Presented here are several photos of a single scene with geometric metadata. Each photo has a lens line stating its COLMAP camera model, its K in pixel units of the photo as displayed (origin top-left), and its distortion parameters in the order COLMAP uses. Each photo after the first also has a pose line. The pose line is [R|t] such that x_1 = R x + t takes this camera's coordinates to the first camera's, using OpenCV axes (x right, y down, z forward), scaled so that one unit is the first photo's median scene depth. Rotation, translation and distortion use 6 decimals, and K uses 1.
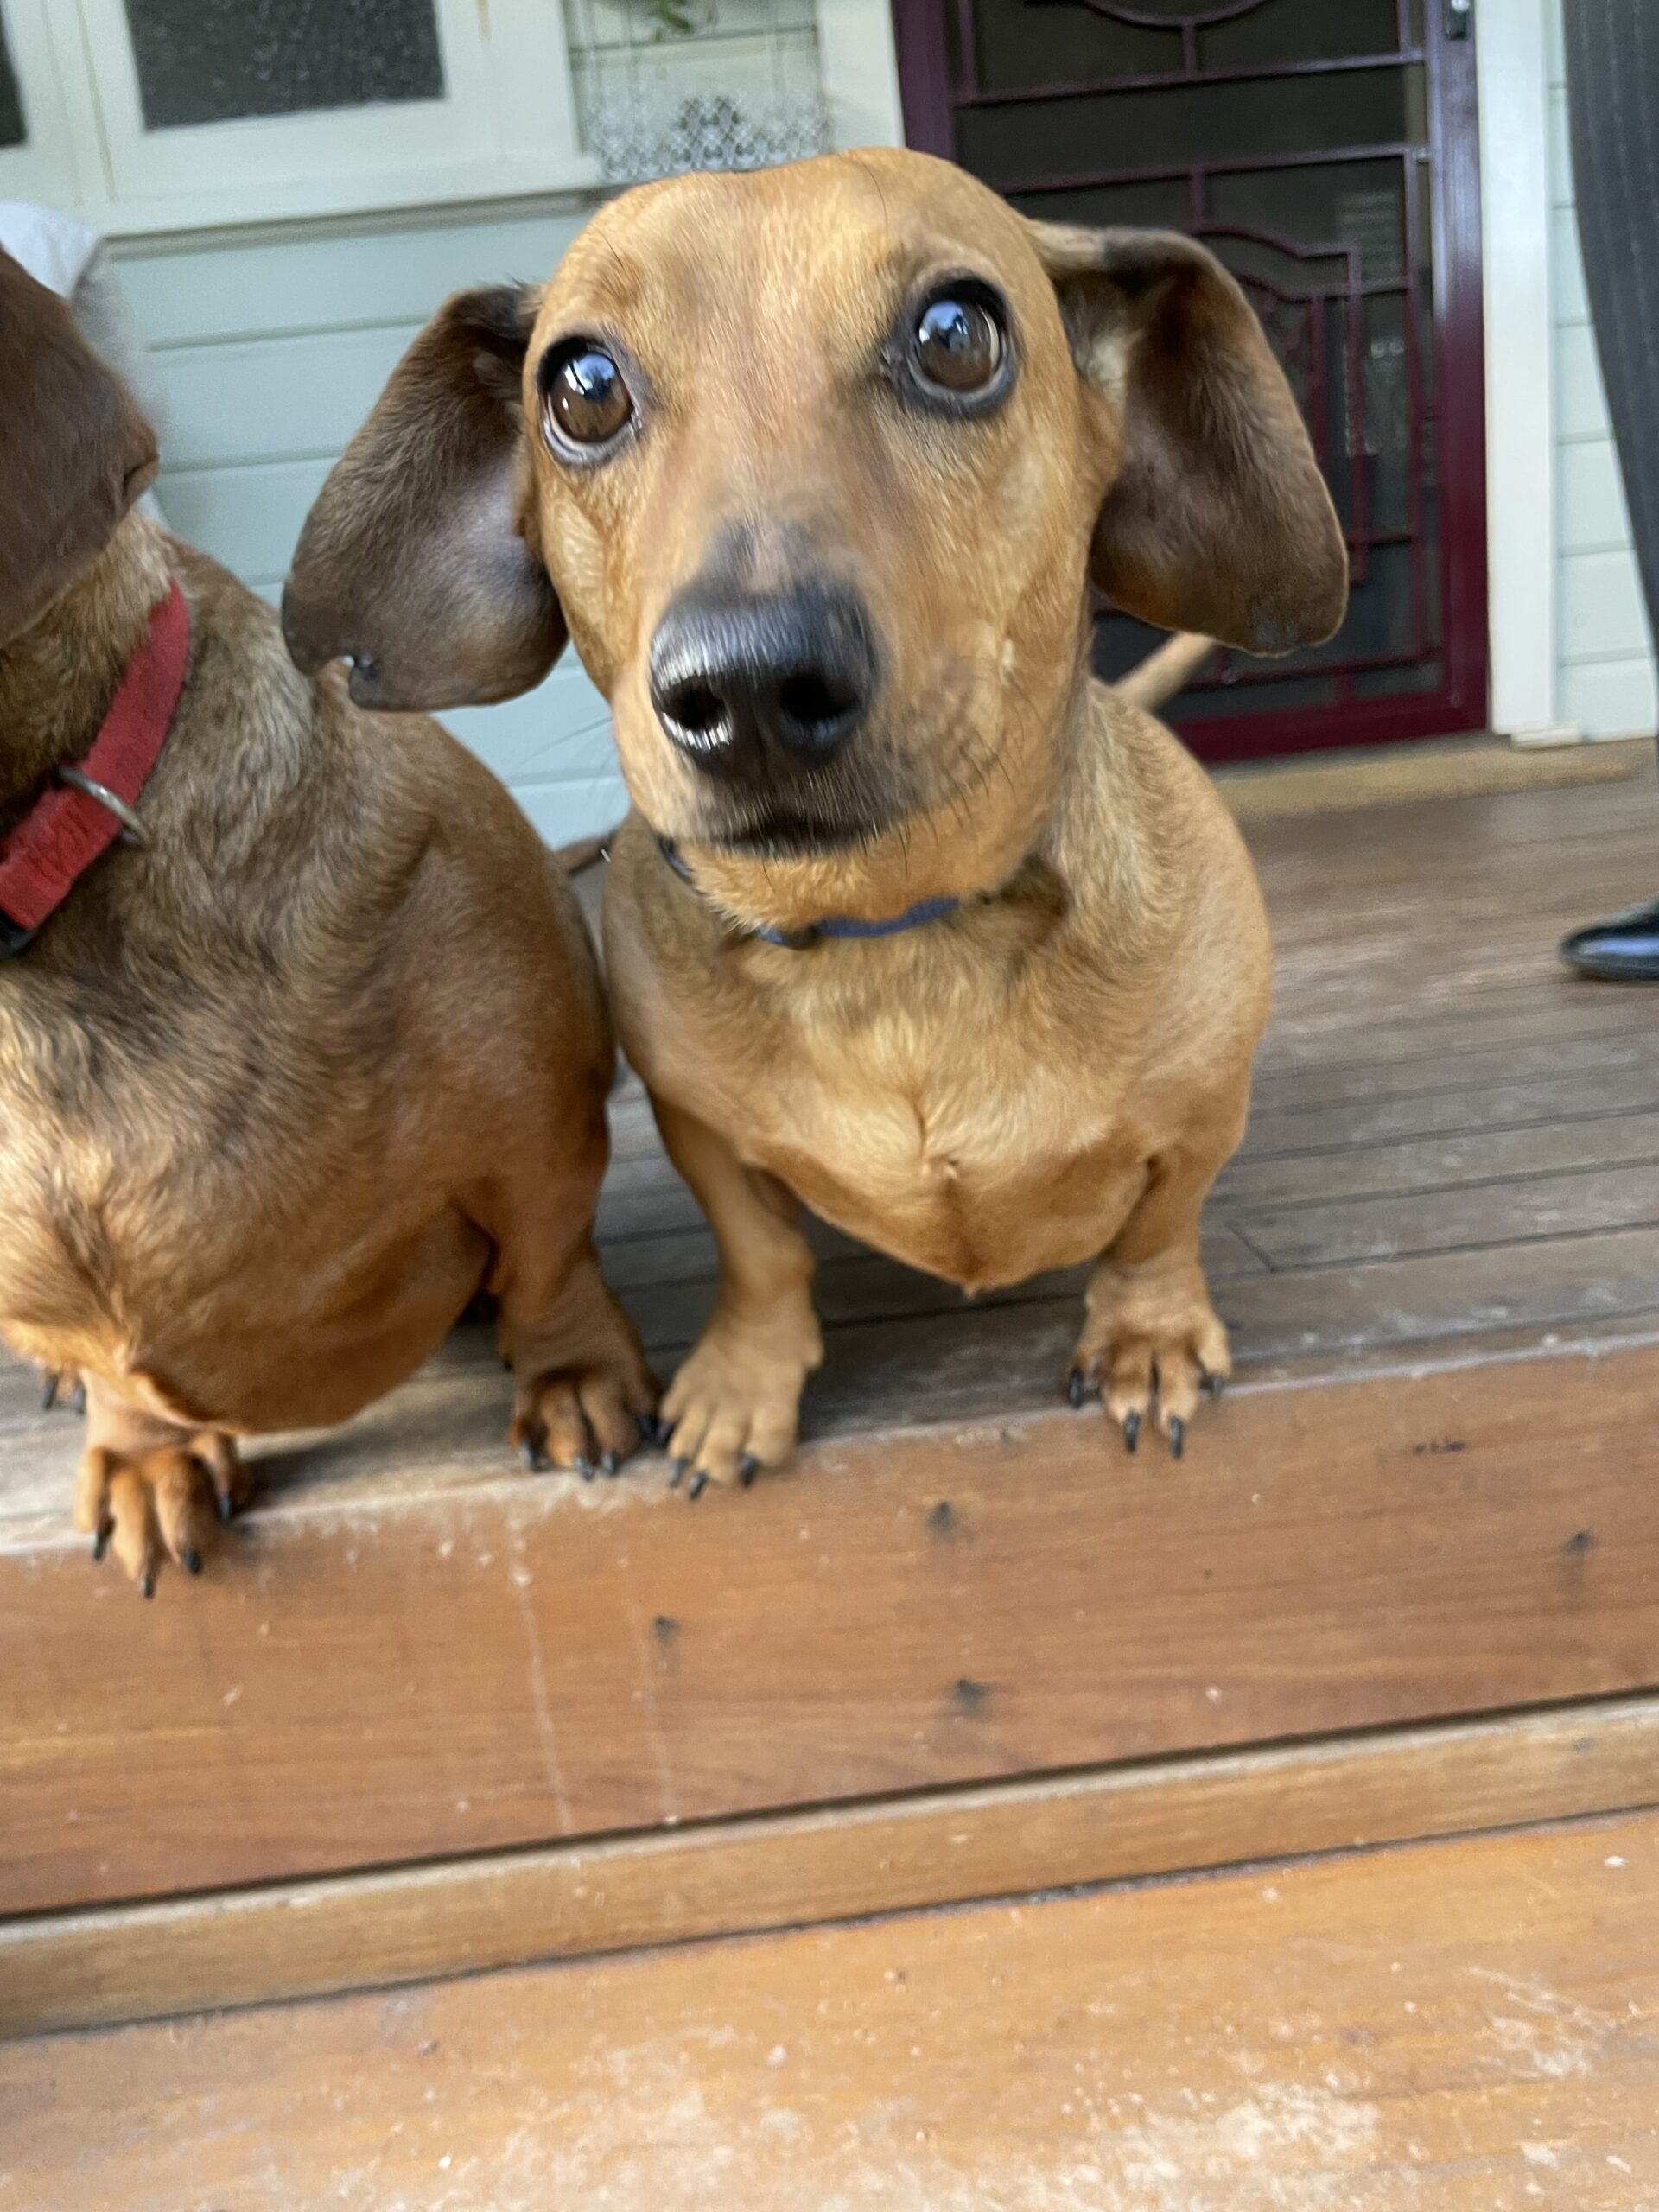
lens RADIAL K [[1774.0, 0, 829.5], [0, 1774.0, 1106.0], [0, 0, 1]] dist [0.075543, -0.135362]
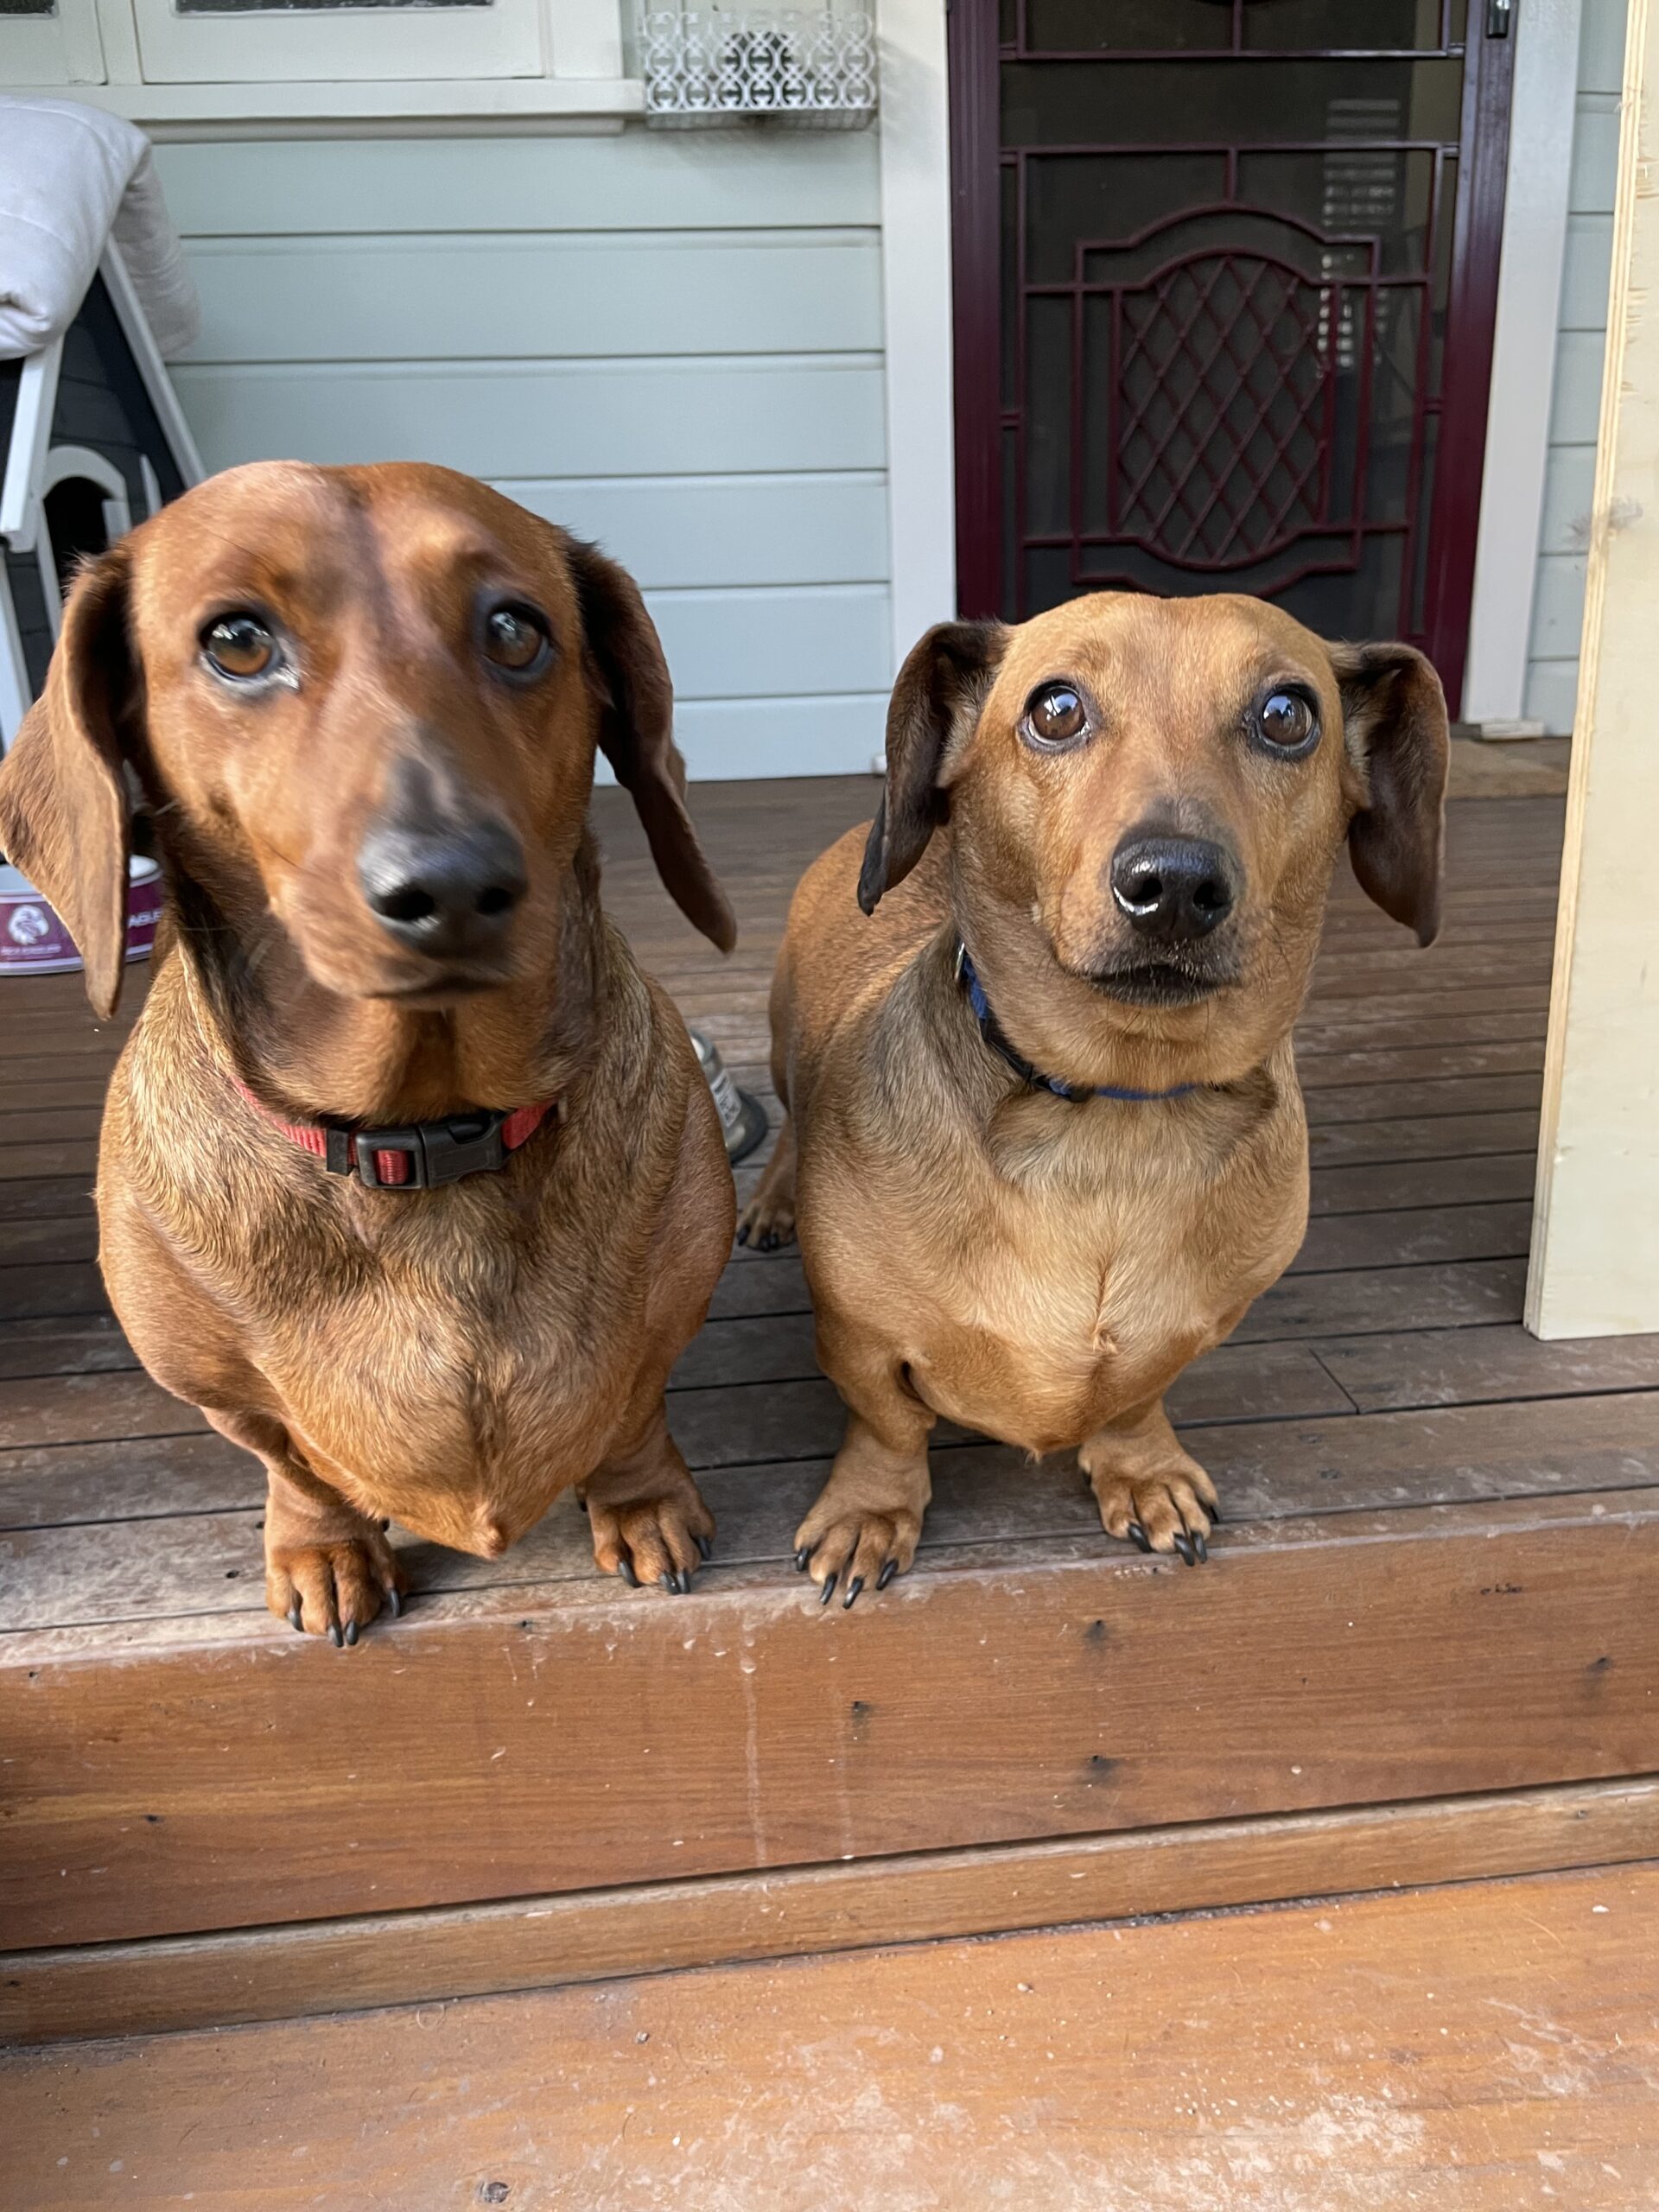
lens RADIAL K [[1744.8, 0, 862.8], [0, 1744.8, 1134.9], [0, 0, 1]] dist [0.077338, -0.125889]
pose [[0.996183, 0.056490, 0.066549, -0.189037], [-0.062096, 0.994408, 0.085426, -0.191770], [-0.061351, -0.089233, 0.994119, -0.140526]]
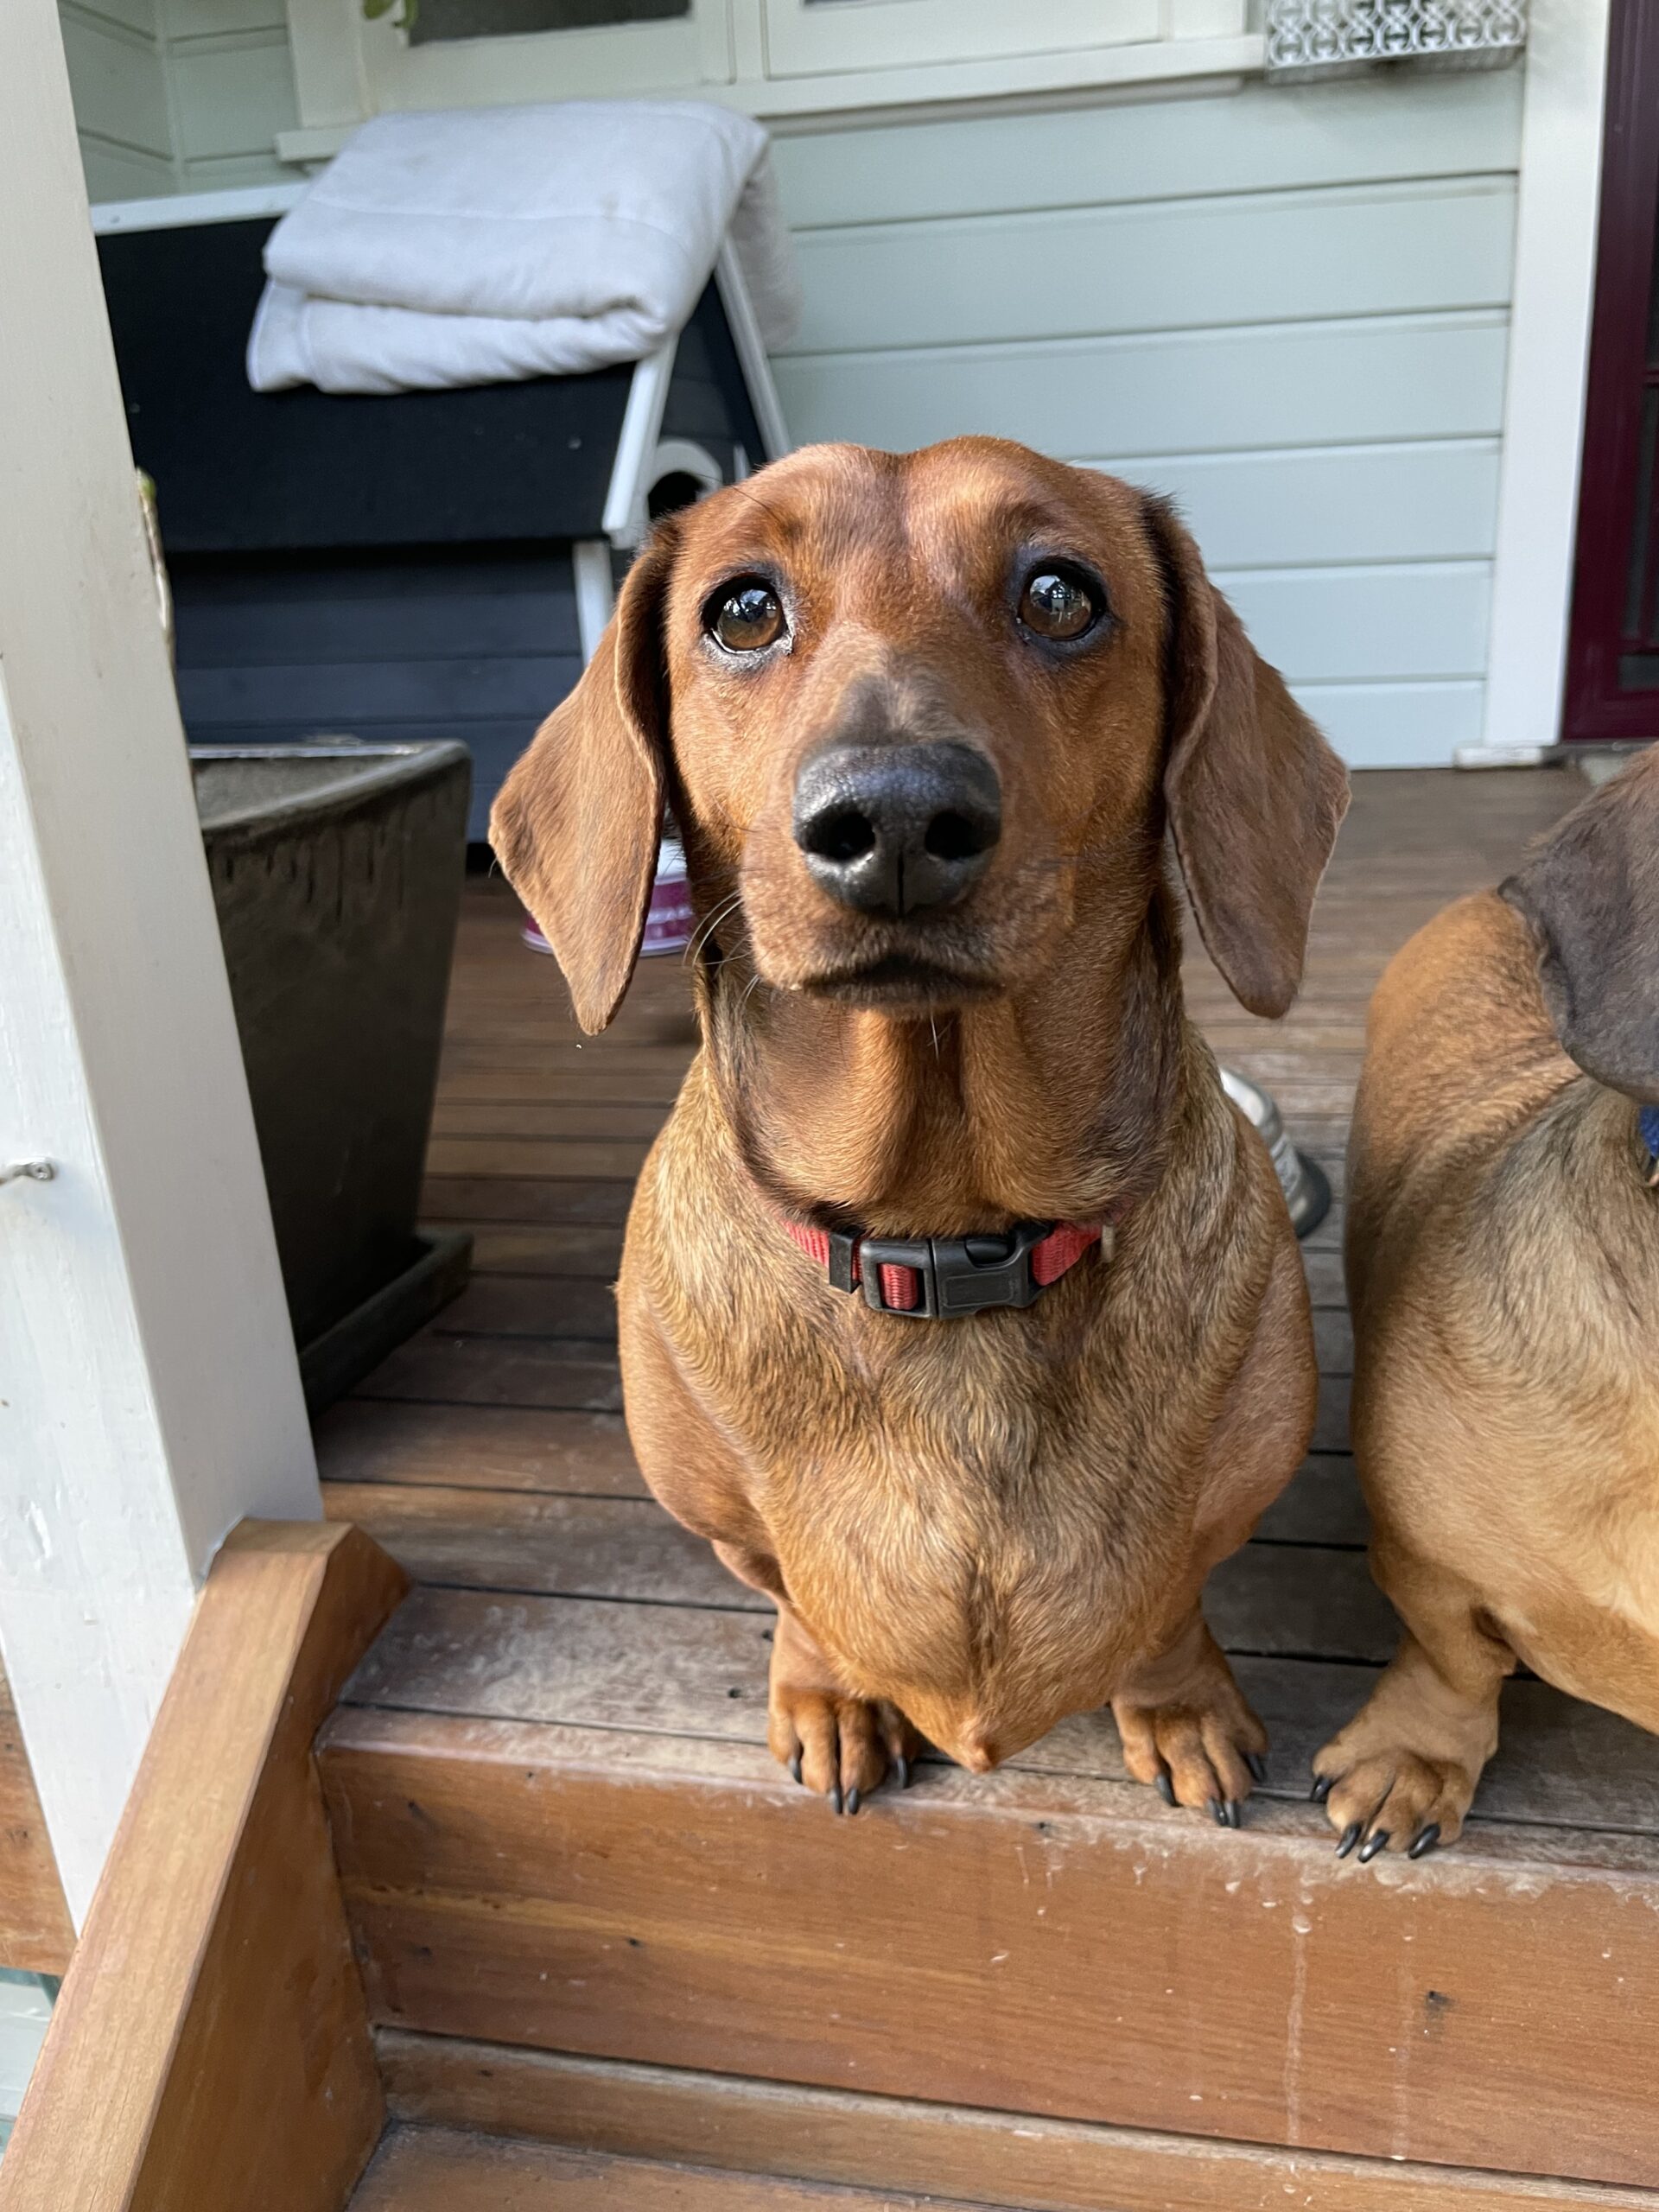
lens RADIAL K [[1752.5, 0, 829.5], [0, 1752.5, 1106.0], [0, 0, 1]] dist [0.076305, -0.122020]
pose [[0.962108, 0.141262, -0.233223, -0.252571], [-0.117149, 0.986519, 0.114261, -0.263017], [0.246220, -0.082609, 0.965687, 0.015914]]
